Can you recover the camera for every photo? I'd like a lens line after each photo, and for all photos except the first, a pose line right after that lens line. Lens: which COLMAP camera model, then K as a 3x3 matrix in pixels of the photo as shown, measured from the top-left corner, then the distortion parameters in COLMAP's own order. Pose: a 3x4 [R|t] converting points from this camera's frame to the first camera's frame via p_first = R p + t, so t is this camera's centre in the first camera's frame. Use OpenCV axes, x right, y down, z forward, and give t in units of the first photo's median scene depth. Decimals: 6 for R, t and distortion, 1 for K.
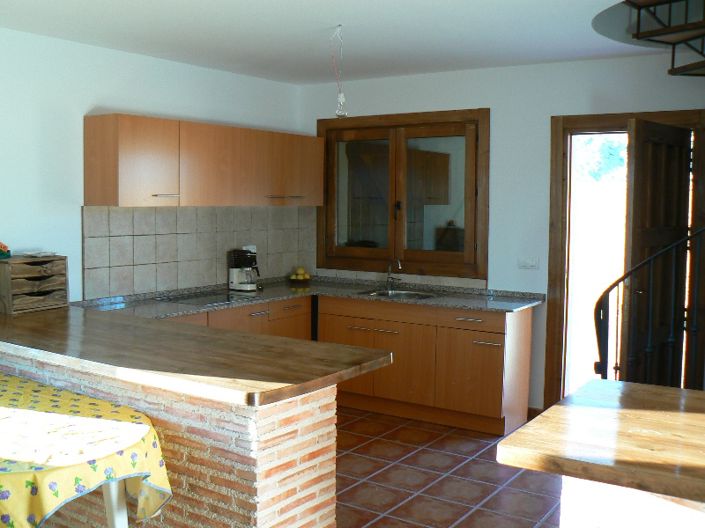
lens RADIAL K [[756.2, 0, 342.1], [0, 756.2, 260.1], [0, 0, 1]] dist [-0.181273, 0.195117]
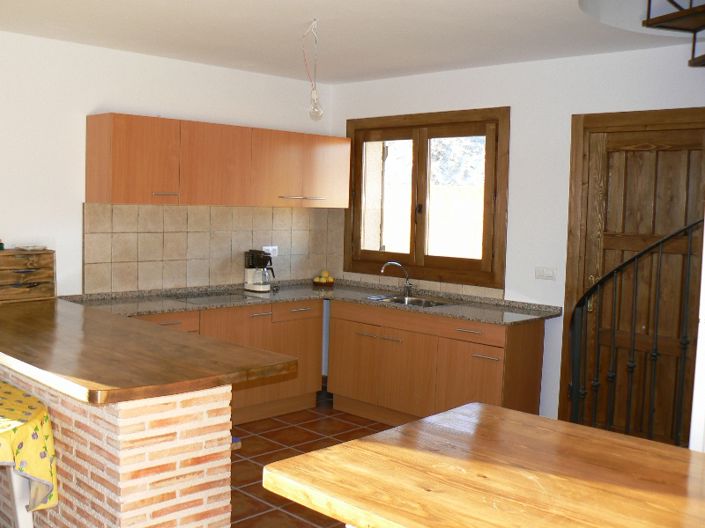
lens RADIAL K [[756.2, 0, 342.1], [0, 756.2, 260.1], [0, 0, 1]] dist [-0.181273, 0.195117]
pose [[0.983171, 0.030687, -0.180091, 0.210832], [-0.031851, 0.999486, -0.003572, -0.000817], [0.179889, 0.009248, 0.983643, 0.055806]]
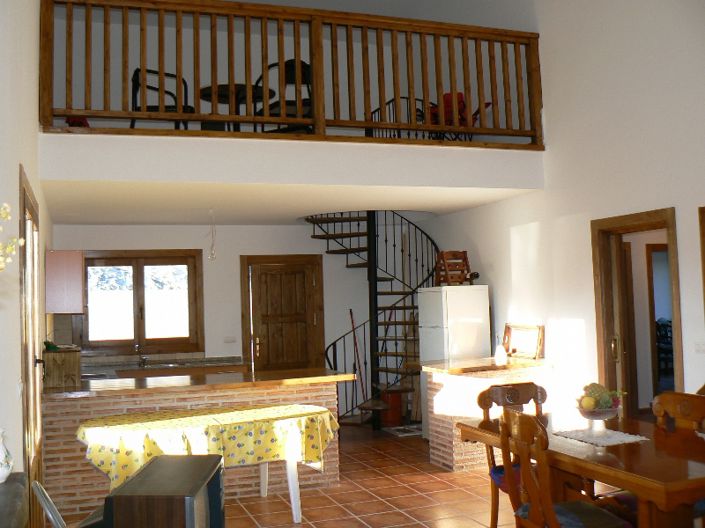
lens RADIAL K [[756.2, 0, 342.1], [0, 756.2, 260.1], [0, 0, 1]] dist [-0.181273, 0.195117]
pose [[0.595462, 0.017164, 0.803200, -1.241757], [0.096631, 0.990983, -0.092815, 0.010442], [-0.797551, 0.132882, 0.588435, -0.309355]]
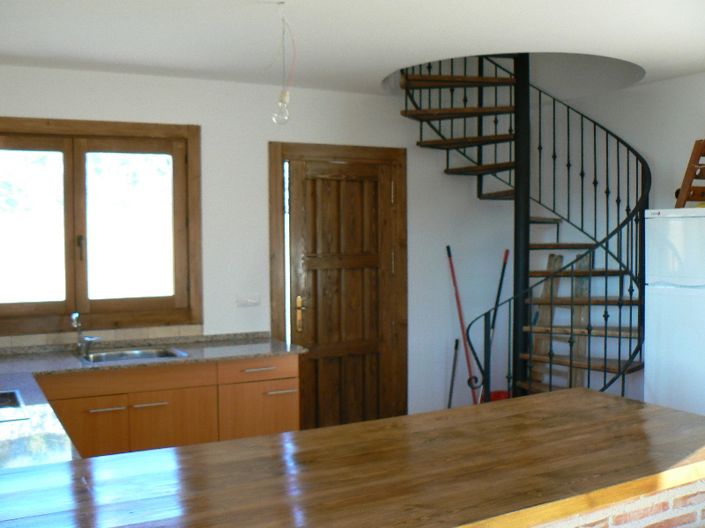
lens RADIAL K [[756.2, 0, 342.1], [0, 756.2, 260.1], [0, 0, 1]] dist [-0.181273, 0.195117]
pose [[0.461631, -0.047093, 0.885821, -0.640224], [0.078240, 0.996860, 0.012223, -0.058624], [-0.883615, 0.063664, 0.463865, 0.591334]]
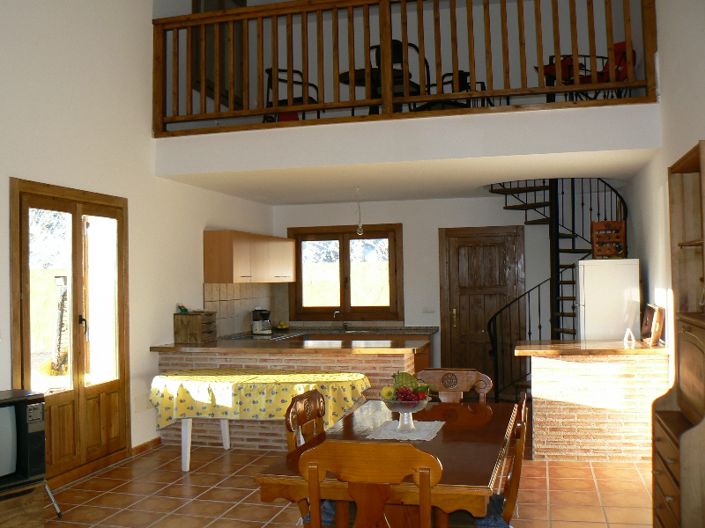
lens RADIAL K [[756.2, 0, 342.1], [0, 756.2, 260.1], [0, 0, 1]] dist [-0.181273, 0.195117]
pose [[0.942973, -0.015981, 0.332486, -0.679380], [0.049921, 0.994340, -0.093787, 0.055931], [-0.329105, 0.105036, 0.938433, -0.793438]]
